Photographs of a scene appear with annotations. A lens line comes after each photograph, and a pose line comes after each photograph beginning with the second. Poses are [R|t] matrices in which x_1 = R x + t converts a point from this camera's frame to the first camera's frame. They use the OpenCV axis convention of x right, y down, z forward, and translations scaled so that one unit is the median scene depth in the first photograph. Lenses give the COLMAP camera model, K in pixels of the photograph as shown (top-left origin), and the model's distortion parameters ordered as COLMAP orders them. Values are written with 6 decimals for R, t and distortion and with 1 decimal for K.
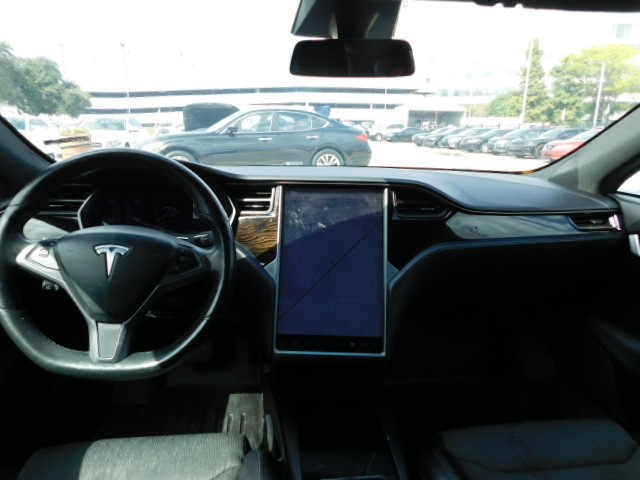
lens RADIAL K [[431.1, 0, 320.0], [0, 431.1, 240.0], [0, 0, 1]] dist [-0.074115, 0.067761]
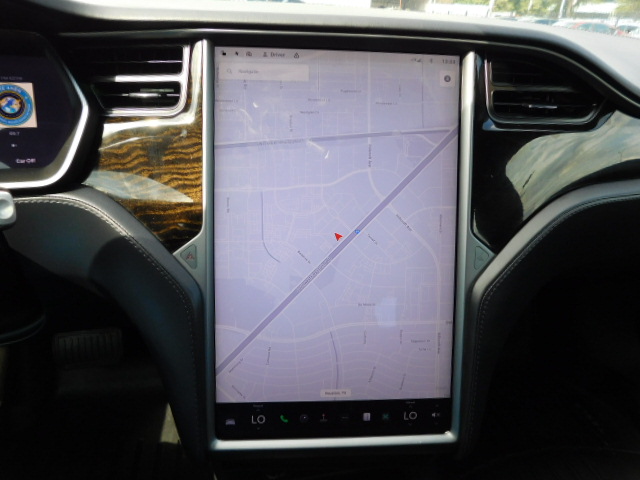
lens RADIAL K [[422.6, 0, 321.6], [0, 422.6, 239.7], [0, 0, 1]] dist [-0.072447, 0.059627]
pose [[0.995131, -0.025535, 0.095199, -0.001155], [0.002021, 0.970941, 0.239310, -0.001740], [-0.098544, -0.237952, 0.966265, 0.024674]]
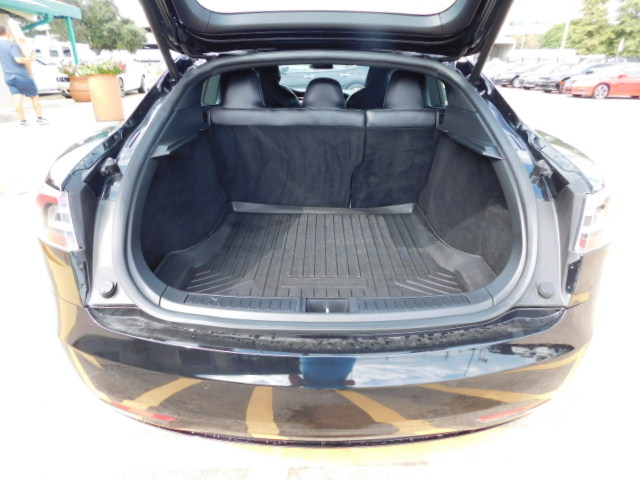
lens RADIAL K [[422.6, 0, 321.6], [0, 422.6, 239.7], [0, 0, 1]] dist [-0.072447, 0.059627]
pose [[0.994840, 0.033354, -0.095819, 0.017485], [-0.018781, 0.988637, 0.149148, 0.025669], [0.099705, -0.146579, 0.984161, -0.125660]]
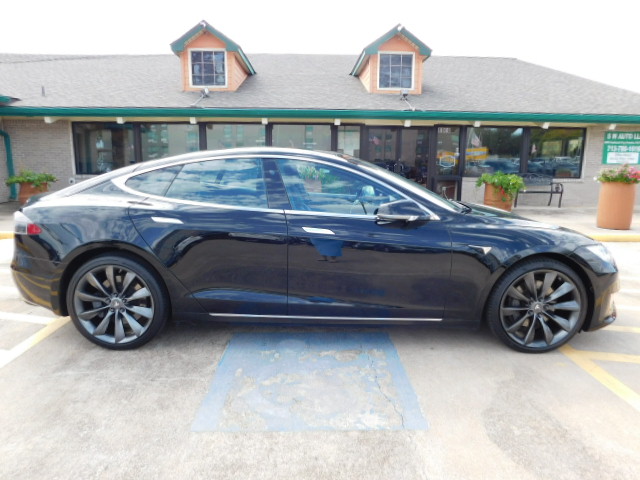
lens RADIAL K [[422.6, 0, 321.6], [0, 422.6, 239.7], [0, 0, 1]] dist [-0.072447, 0.059627]
pose [[-0.114289, 0.168787, -0.979004, 0.166429], [-0.262899, 0.945190, 0.193649, -0.015545], [0.958030, 0.279511, -0.063651, 0.031757]]
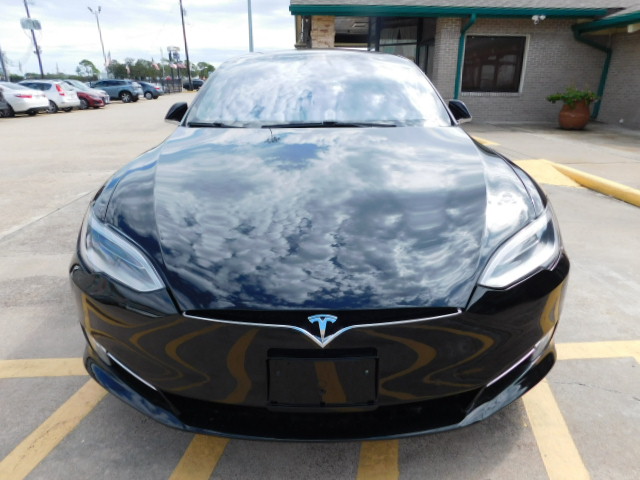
lens RADIAL K [[422.6, 0, 321.6], [0, 422.6, 239.7], [0, 0, 1]] dist [-0.072447, 0.059627]
pose [[-0.995249, -0.045734, 0.085958, -0.012786], [0.012870, 0.813288, 0.581719, -0.045641], [-0.096513, 0.580061, -0.808835, 0.158948]]
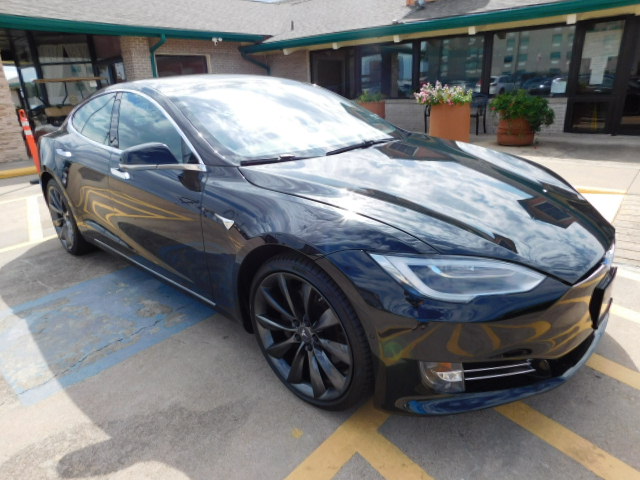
lens RADIAL K [[422.6, 0, 321.6], [0, 422.6, 239.7], [0, 0, 1]] dist [-0.072447, 0.059627]
pose [[-0.750512, 0.243512, -0.614357, 0.076855], [-0.136806, 0.852250, 0.504930, -0.043114], [0.646542, 0.463004, -0.606310, 0.135341]]
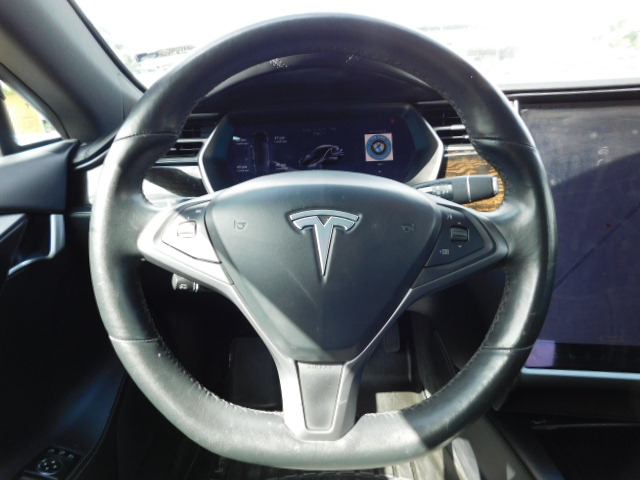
lens RADIAL K [[431.1, 0, 320.0], [0, 431.1, 240.0], [0, 0, 1]] dist [-0.074115, 0.067761]
pose [[0.992094, -0.023247, -0.123325, -0.012489], [0.036721, 0.993458, 0.108135, -0.000214], [0.120005, -0.111808, 0.986457, 0.014747]]
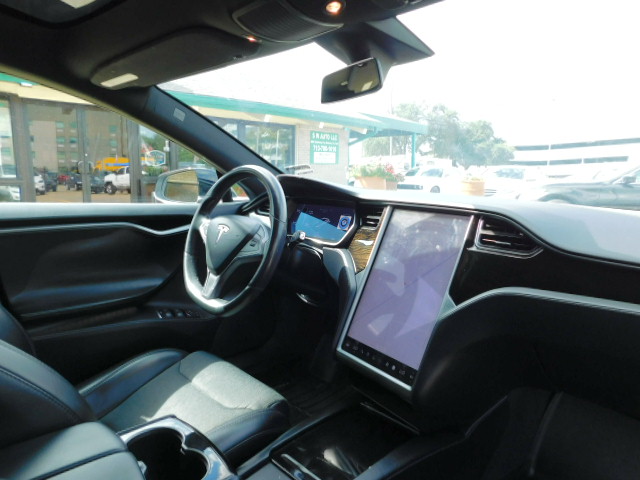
lens RADIAL K [[422.6, 0, 321.6], [0, 422.6, 239.7], [0, 0, 1]] dist [-0.072447, 0.059627]
pose [[0.612654, 0.117155, -0.781620, 0.027379], [-0.205145, 0.978630, -0.014113, 0.000273], [0.763263, 0.168992, 0.623596, 0.009106]]
